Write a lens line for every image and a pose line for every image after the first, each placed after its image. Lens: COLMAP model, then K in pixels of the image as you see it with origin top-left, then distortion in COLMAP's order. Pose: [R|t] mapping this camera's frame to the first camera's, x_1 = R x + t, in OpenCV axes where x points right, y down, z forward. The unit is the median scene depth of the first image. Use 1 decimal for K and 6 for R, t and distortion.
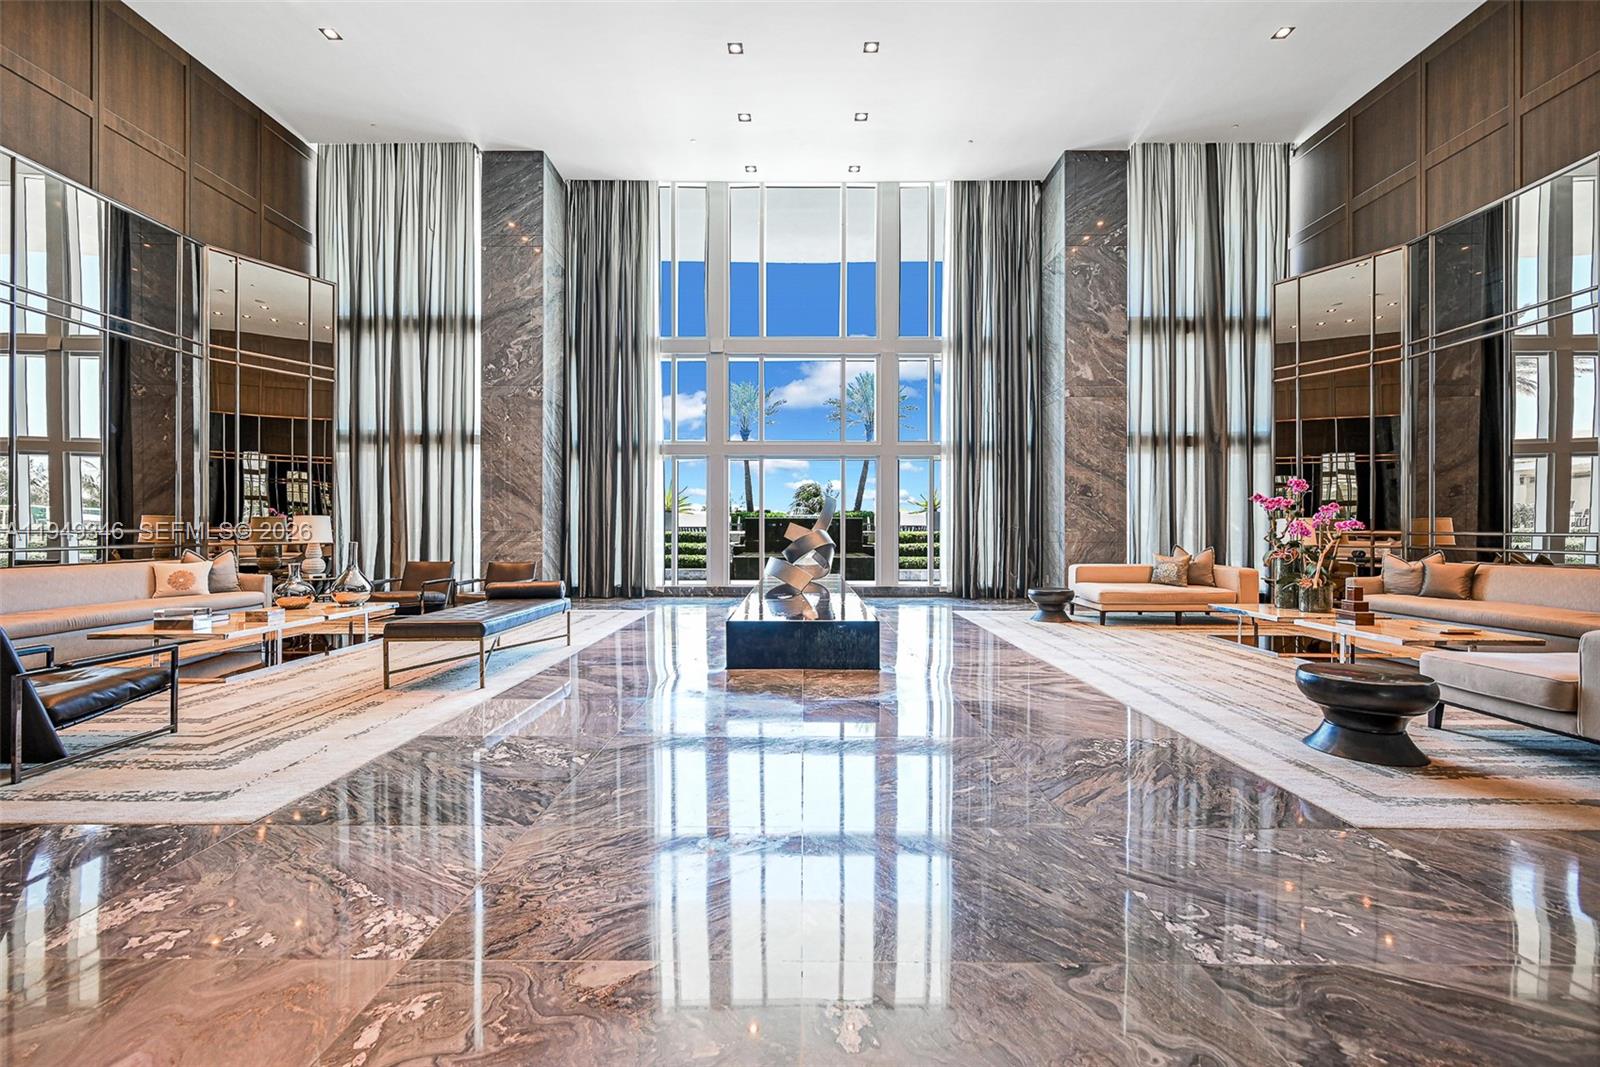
lens RADIAL K [[638.1, 0, 800.4], [0, 638.1, 528.2], [0, 0, 1]] dist [-0.001430, 0.000121]
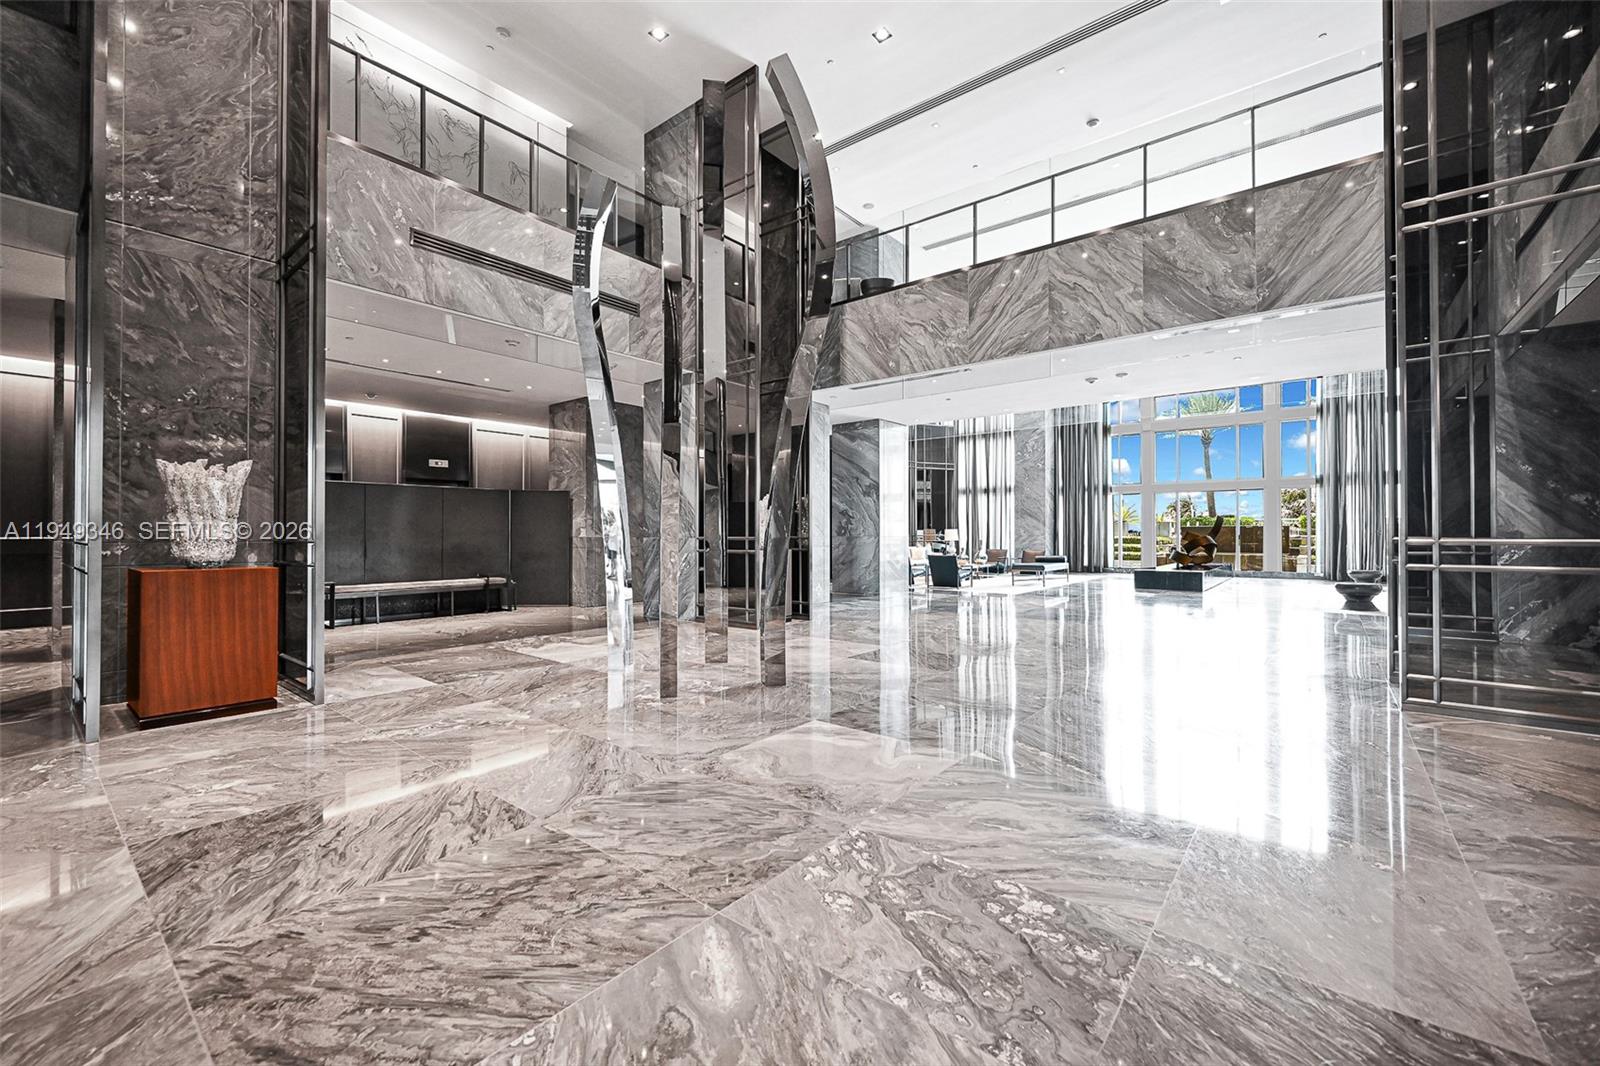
lens RADIAL K [[638.1, 0, 795.9], [0, 638.1, 524.4], [0, 0, 1]] dist [-0.001430, 0.000121]
pose [[0.780021, -0.001783, -0.625750, 0.226318], [-0.006206, 0.999925, -0.010585, -0.004643], [0.625722, 0.012140, 0.779951, -1.013477]]
